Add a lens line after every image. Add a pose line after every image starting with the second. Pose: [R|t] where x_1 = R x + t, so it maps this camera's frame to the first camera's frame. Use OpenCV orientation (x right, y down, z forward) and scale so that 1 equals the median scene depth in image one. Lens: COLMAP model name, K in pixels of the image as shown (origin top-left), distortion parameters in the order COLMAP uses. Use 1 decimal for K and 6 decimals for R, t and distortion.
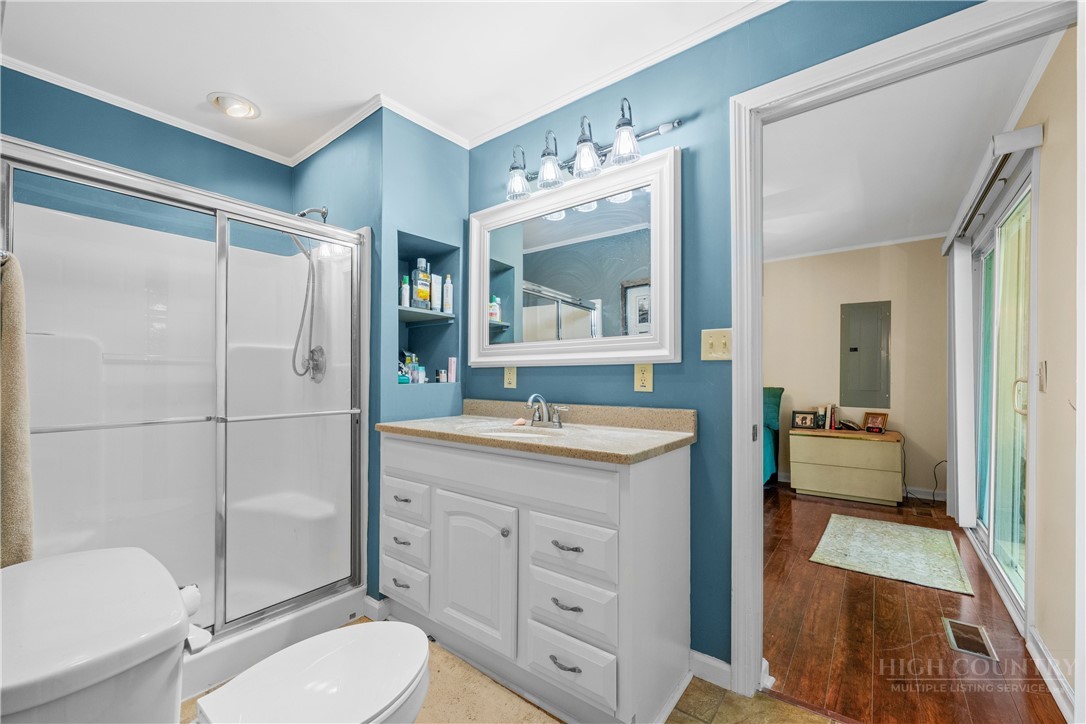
lens RADIAL K [[434.1, 0, 518.9], [0, 434.1, 378.9], [0, 0, 1]] dist [-0.000221, -0.000385]
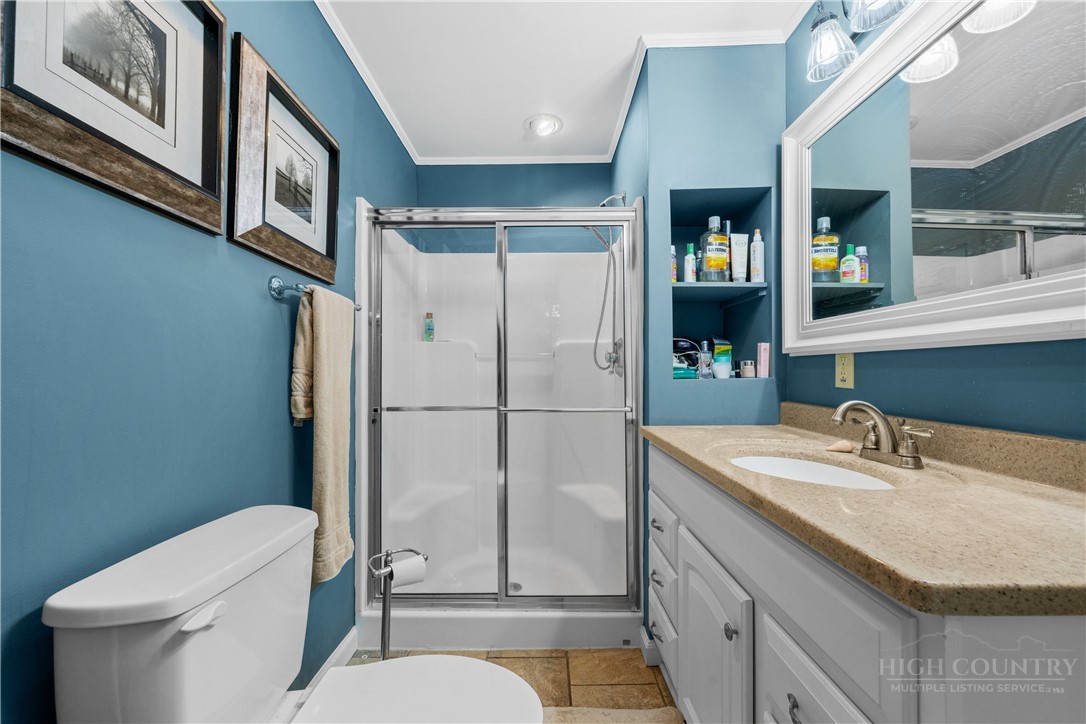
lens RADIAL K [[434.1, 0, 543.2], [0, 434.1, 365.8], [0, 0, 1]] dist [-0.000221, -0.000385]
pose [[0.637238, -0.011430, -0.770582, 0.172994], [-0.000379, 0.999885, -0.015145, -0.000737], [0.770667, 0.009943, 0.637160, 0.272280]]
